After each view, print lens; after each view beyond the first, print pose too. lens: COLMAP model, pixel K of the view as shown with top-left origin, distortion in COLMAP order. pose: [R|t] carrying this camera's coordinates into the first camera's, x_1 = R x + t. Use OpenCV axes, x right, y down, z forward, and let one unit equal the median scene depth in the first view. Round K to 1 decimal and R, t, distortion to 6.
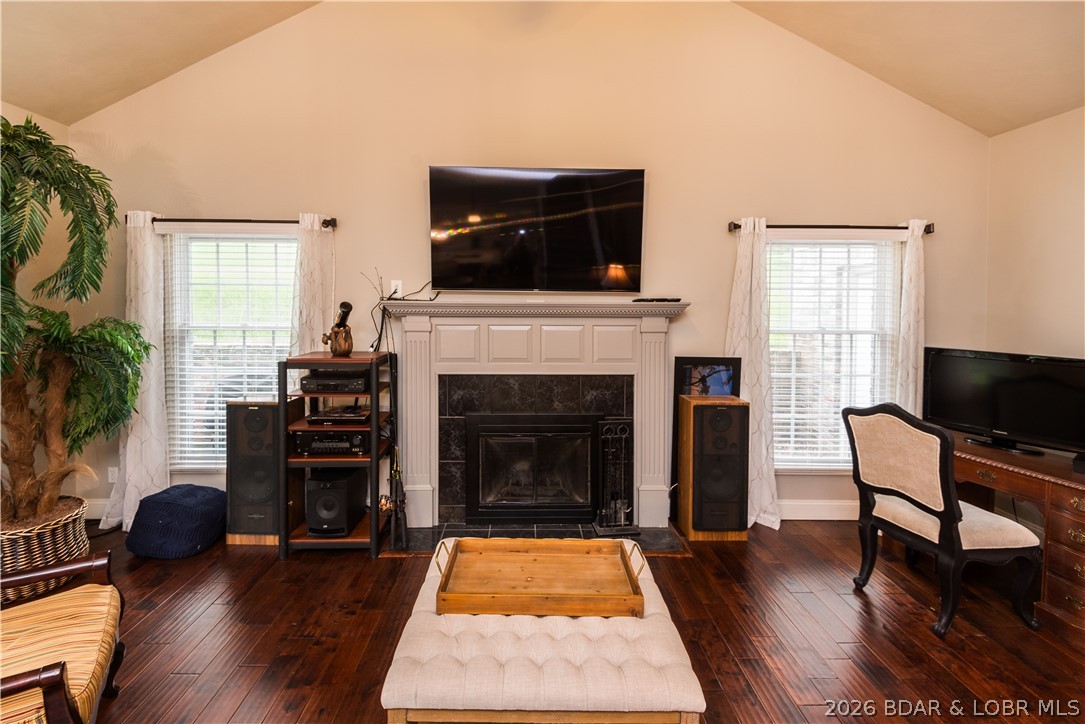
lens RADIAL K [[522.5, 0, 555.0], [0, 522.5, 315.0], [0, 0, 1]] dist [0.012451, -0.008829]
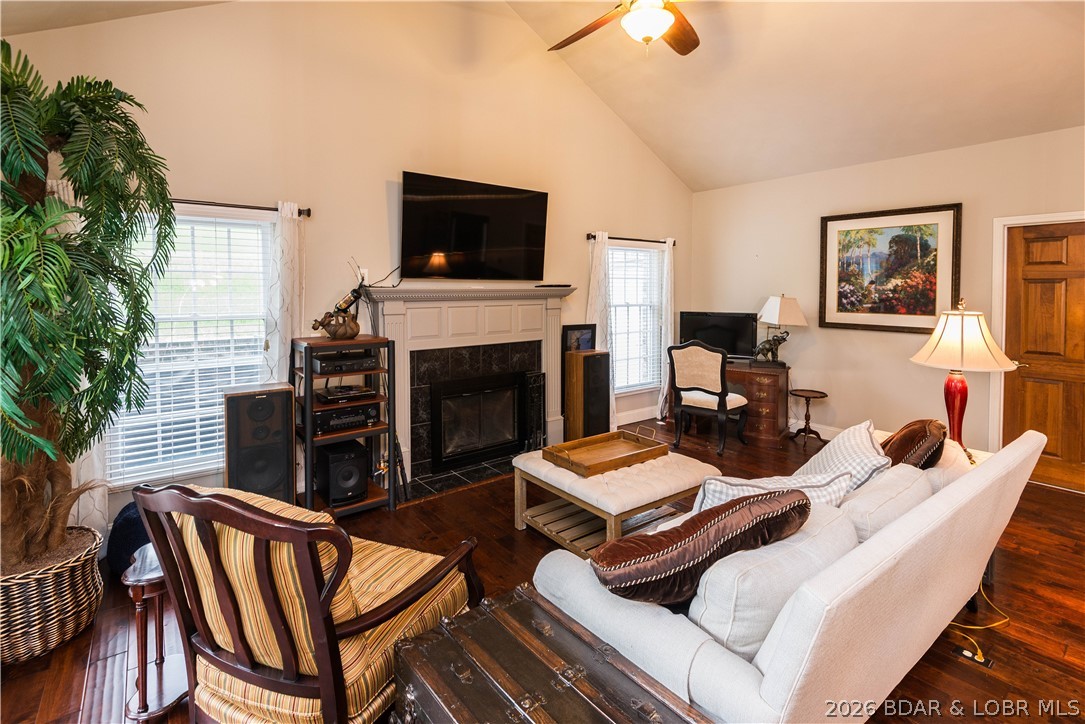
lens RADIAL K [[522.5, 0, 567.0], [0, 522.5, 300.5], [0, 0, 1]] dist [0.012451, -0.008829]
pose [[0.778500, -0.023342, 0.627210, -0.677482], [0.021366, 0.999715, 0.010685, -0.003002], [-0.627281, 0.005082, 0.778777, -0.125305]]
